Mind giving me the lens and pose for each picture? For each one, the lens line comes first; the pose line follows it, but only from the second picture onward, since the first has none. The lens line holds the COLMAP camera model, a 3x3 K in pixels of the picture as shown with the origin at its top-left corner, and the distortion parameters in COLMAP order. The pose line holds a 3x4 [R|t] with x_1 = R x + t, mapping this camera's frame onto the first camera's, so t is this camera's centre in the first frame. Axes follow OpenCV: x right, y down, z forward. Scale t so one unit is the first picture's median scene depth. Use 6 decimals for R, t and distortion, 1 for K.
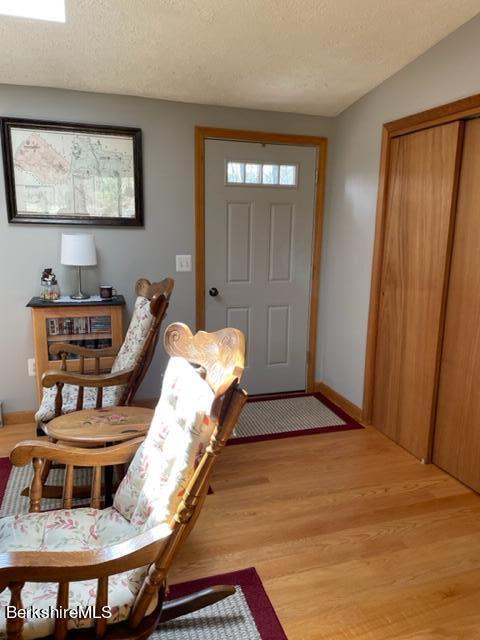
lens RADIAL K [[481.9, 0, 244.7], [0, 481.9, 320.8], [0, 0, 1]] dist [0.089300, -0.111551]
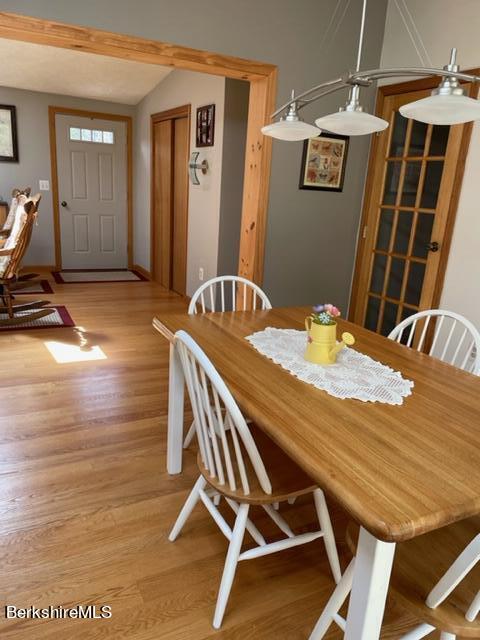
lens RADIAL K [[481.9, 0, 246.2], [0, 481.9, 325.6], [0, 0, 1]] dist [0.089300, -0.111551]
pose [[0.985825, 0.000947, 0.167773, 0.298021], [-0.016890, 0.995464, 0.093627, 0.208115], [-0.166924, -0.095133, 0.981370, -0.909218]]
